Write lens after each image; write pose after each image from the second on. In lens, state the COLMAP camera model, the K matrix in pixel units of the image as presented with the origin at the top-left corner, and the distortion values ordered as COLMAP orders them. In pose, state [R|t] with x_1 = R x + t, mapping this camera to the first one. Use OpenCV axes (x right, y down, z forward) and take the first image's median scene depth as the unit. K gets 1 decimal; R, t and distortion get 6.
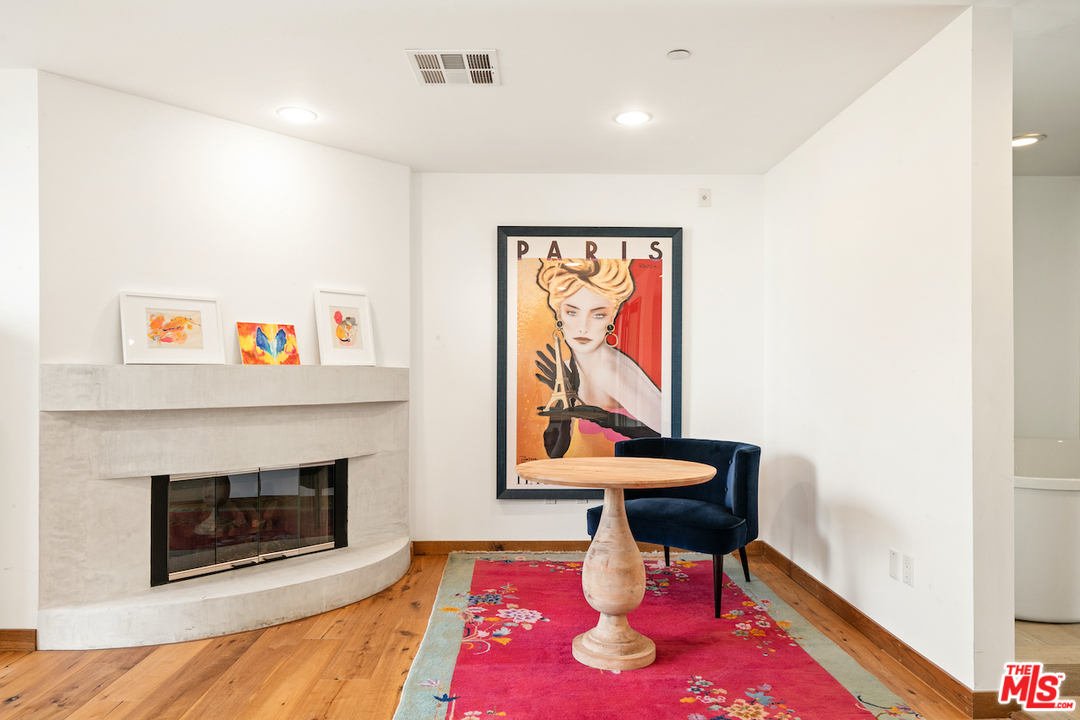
lens RADIAL K [[728.6, 0, 536.4], [0, 728.6, 374.0], [0, 0, 1]] dist [0.016739, 0.001702]
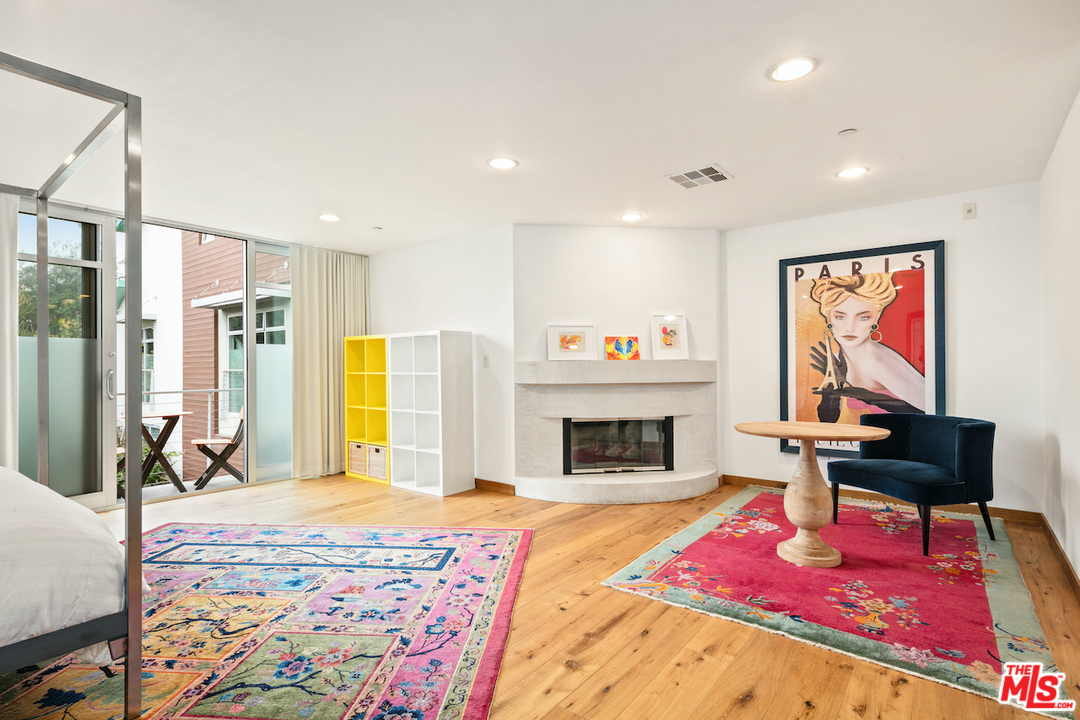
lens RADIAL K [[528.5, 0, 538.1], [0, 528.5, 366.1], [0, 0, 1]] dist [0.000814, -0.000079]
pose [[0.772963, -0.008122, -0.634399, 0.258041], [0.008201, 0.999962, -0.002811, 0.003743], [0.634398, -0.003030, 0.773000, -0.104543]]
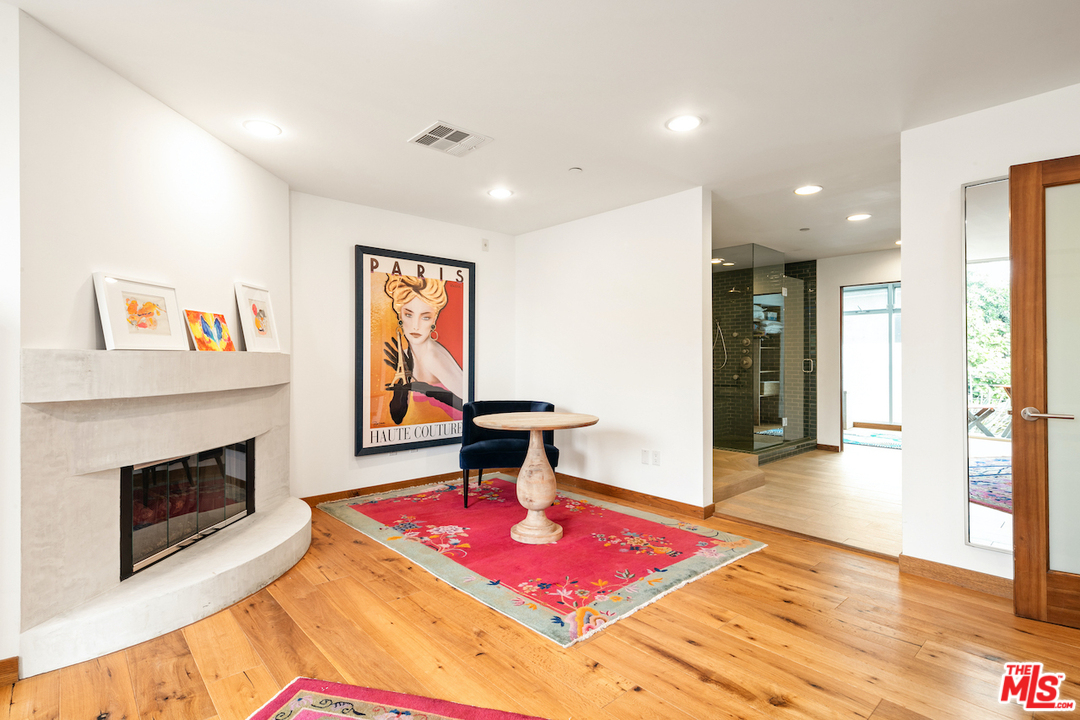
lens RADIAL K [[522.2, 0, 540.0], [0, 522.2, 360.0], [0, 0, 1]] dist [0.002545, 0.000005]
pose [[0.755225, -0.003555, 0.655456, -0.454924], [0.002893, 0.999994, 0.002090, -0.000104], [-0.655459, 0.000318, 0.755231, 0.098819]]
